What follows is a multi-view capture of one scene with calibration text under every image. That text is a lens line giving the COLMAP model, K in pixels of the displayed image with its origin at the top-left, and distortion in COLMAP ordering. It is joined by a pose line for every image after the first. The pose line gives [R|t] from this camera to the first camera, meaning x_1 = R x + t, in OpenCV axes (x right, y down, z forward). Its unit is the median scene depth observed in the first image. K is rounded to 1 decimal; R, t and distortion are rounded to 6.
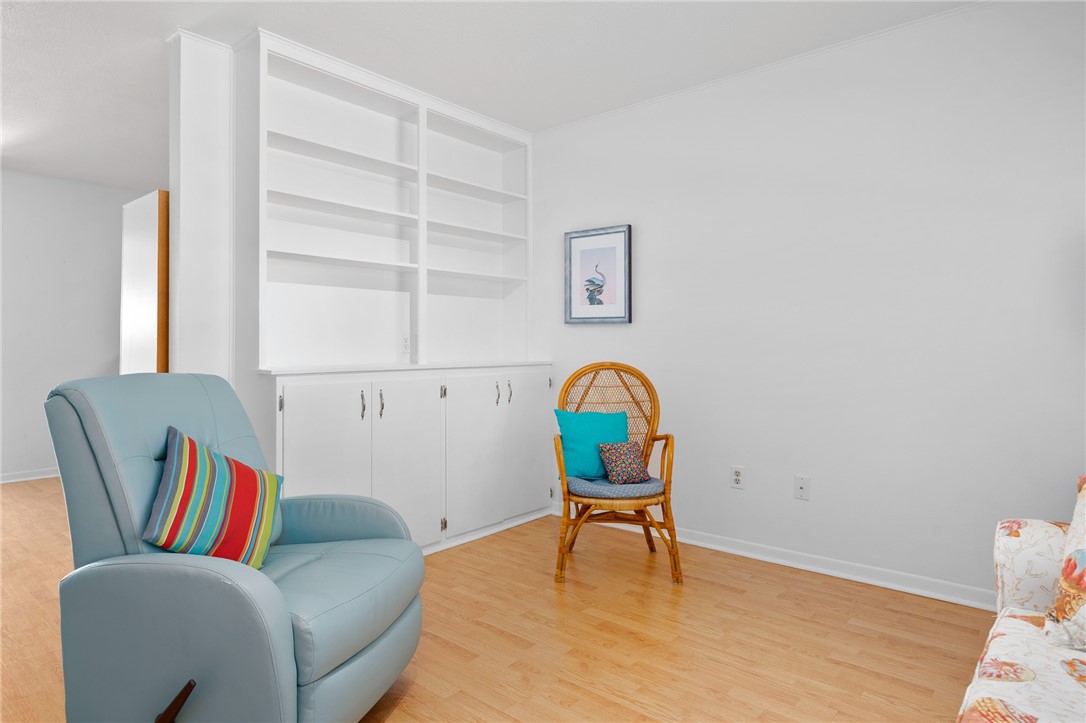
lens RADIAL K [[629.7, 0, 542.8], [0, 629.7, 334.2], [0, 0, 1]] dist [-0.000836, 0.000911]
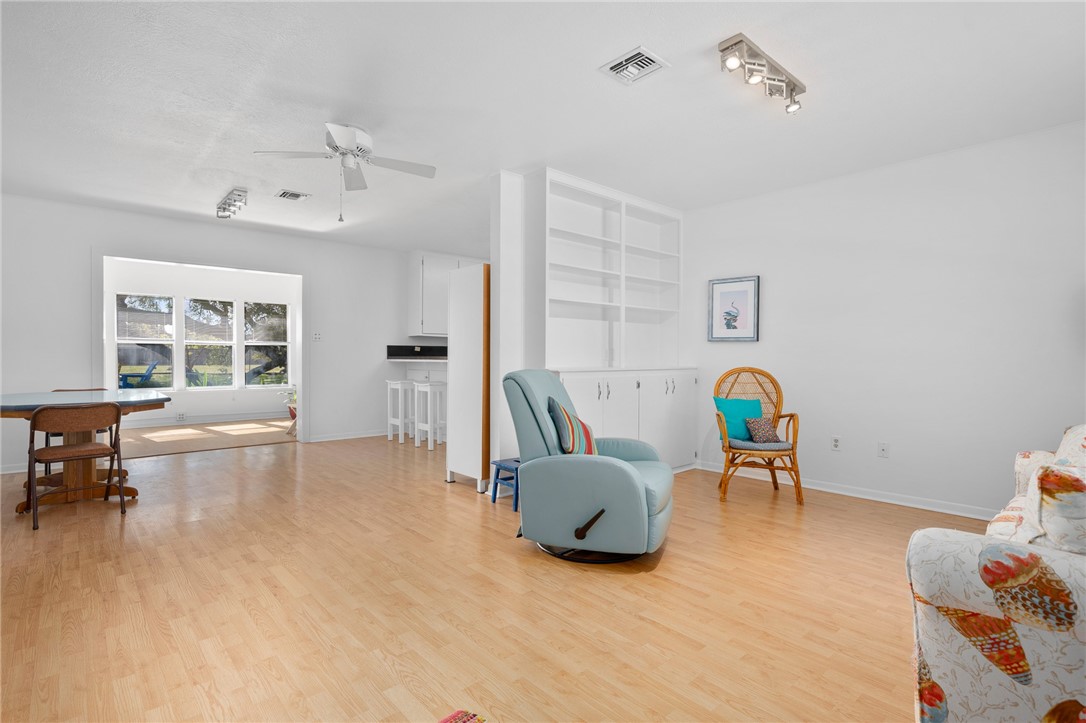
lens RADIAL K [[526.5, 0, 543.0], [0, 526.5, 361.5], [0, 0, 1]] dist [-0.001174, -0.000720]
pose [[0.991315, 0.008308, -0.131249, -0.223215], [-0.004568, 0.999576, 0.028768, -0.003965], [0.131432, -0.027919, 0.990932, -0.342108]]
